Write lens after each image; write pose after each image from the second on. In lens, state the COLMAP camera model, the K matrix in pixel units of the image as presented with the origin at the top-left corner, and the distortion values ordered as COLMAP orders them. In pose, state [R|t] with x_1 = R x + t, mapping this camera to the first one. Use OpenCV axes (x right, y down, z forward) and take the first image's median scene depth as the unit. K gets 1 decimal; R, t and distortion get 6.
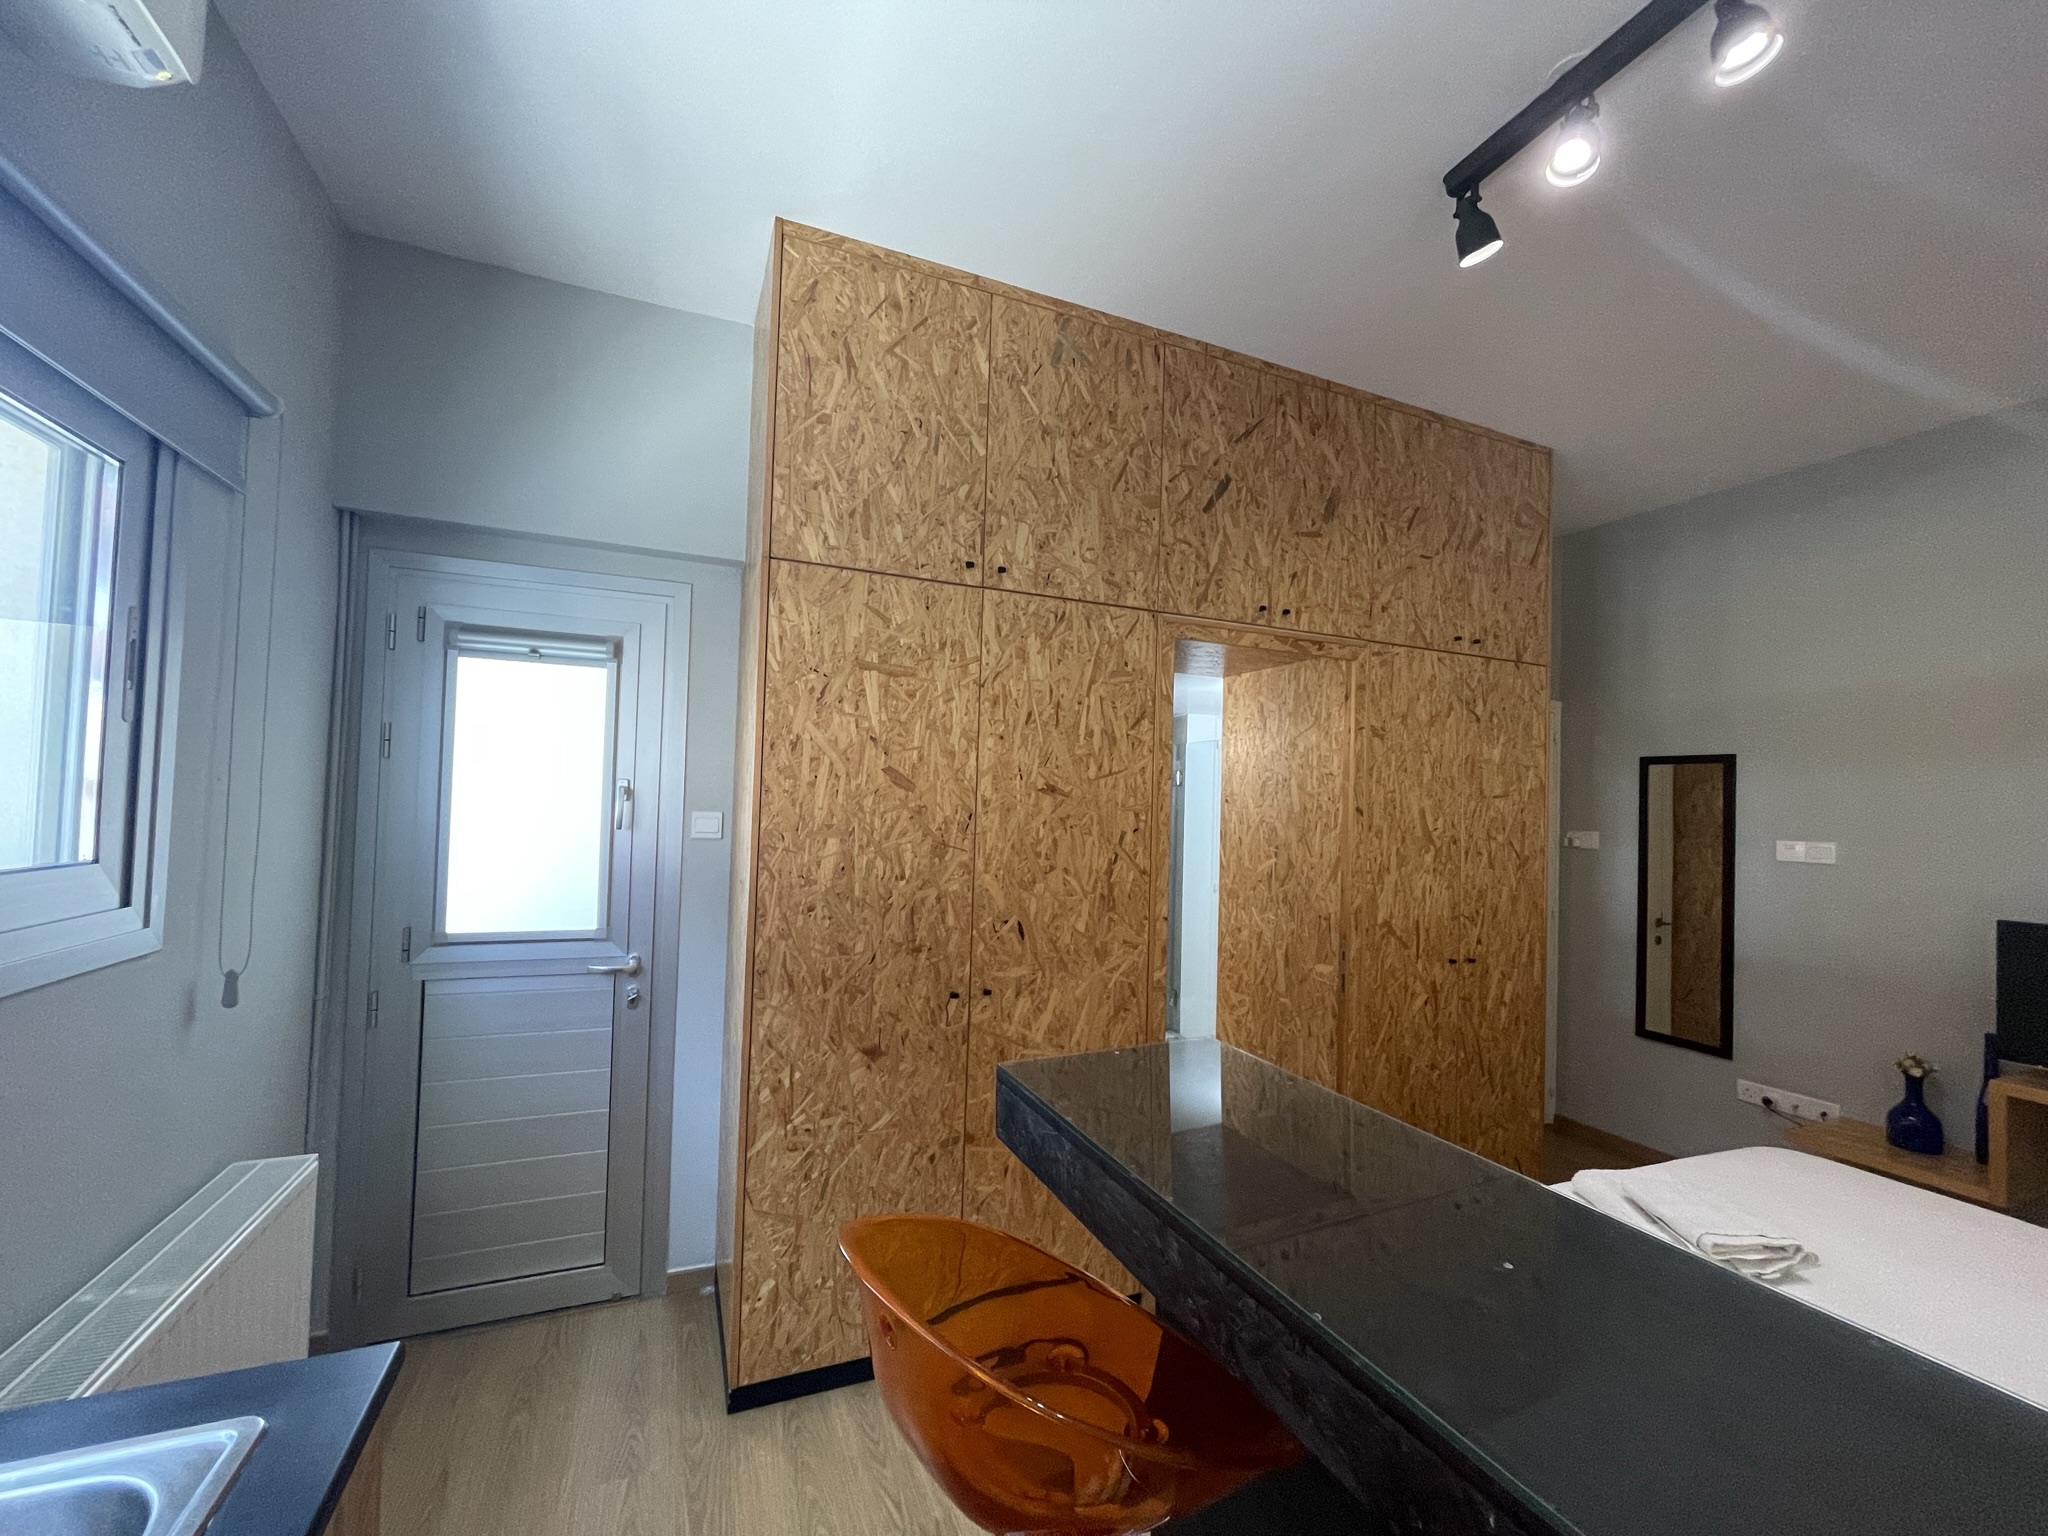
lens RADIAL K [[823.9, 0, 1013.2], [0, 823.9, 772.9], [0, 0, 1]] dist [-0.003462, -0.001673]
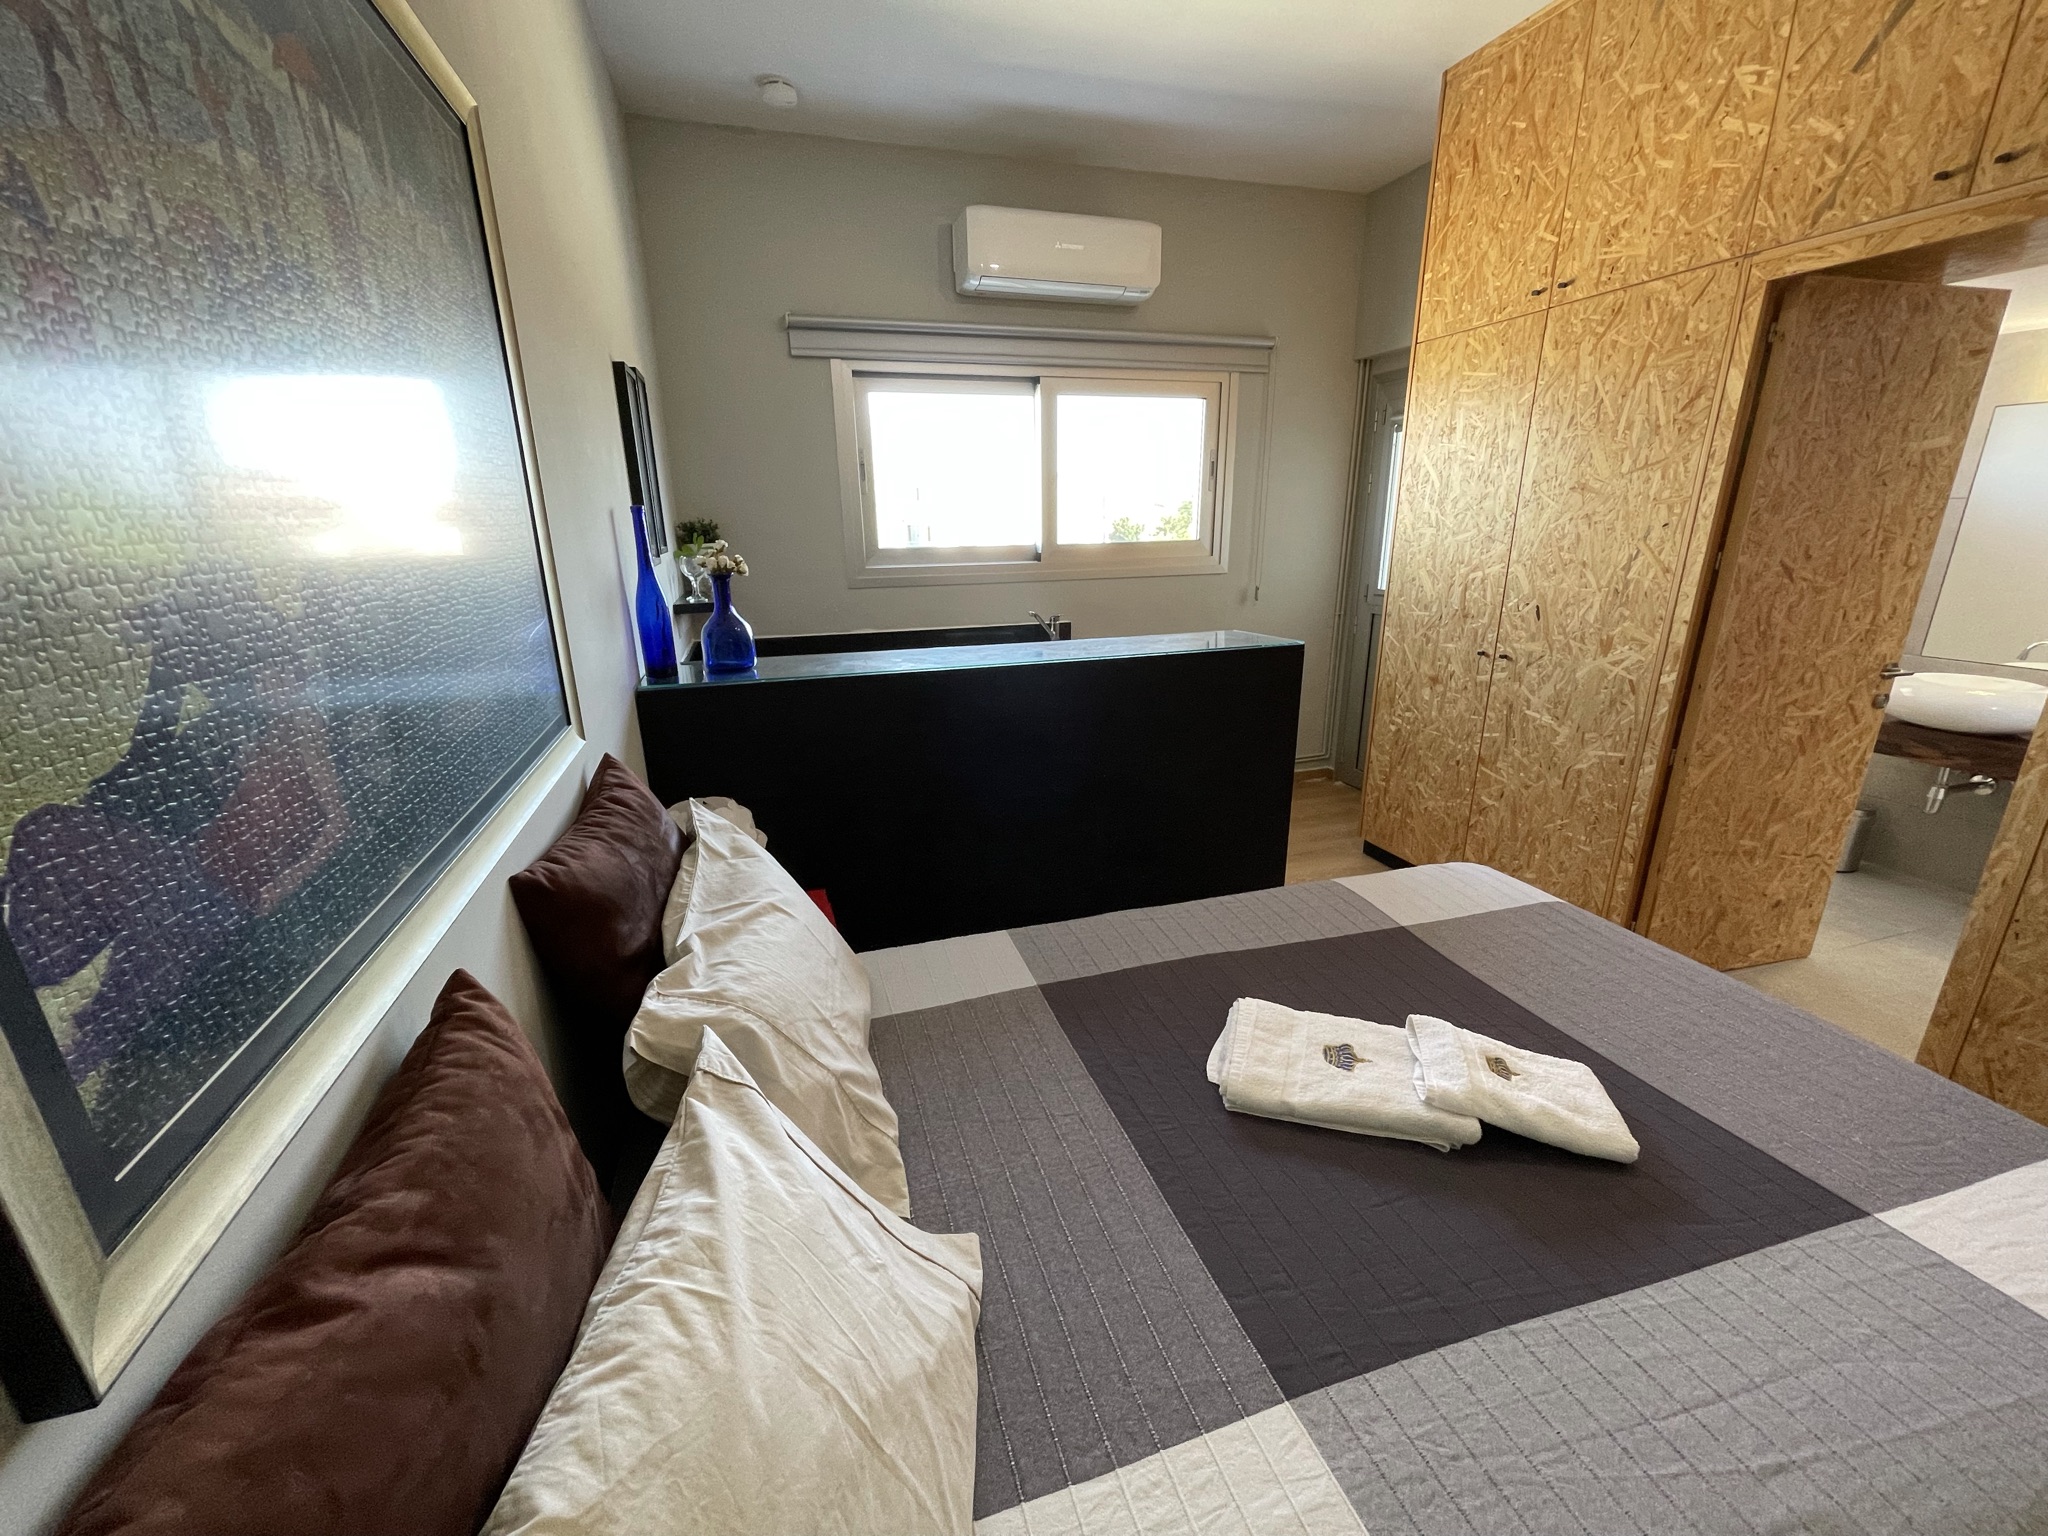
lens RADIAL K [[823.9, 0, 1014.5], [0, 823.9, 778.3], [0, 0, 1]] dist [-0.003462, -0.001673]
pose [[-0.103943, 0.271575, -0.956788, 1.282812], [0.047317, 0.962260, 0.267987, 0.063825], [0.993457, -0.017417, -0.112871, 0.360185]]
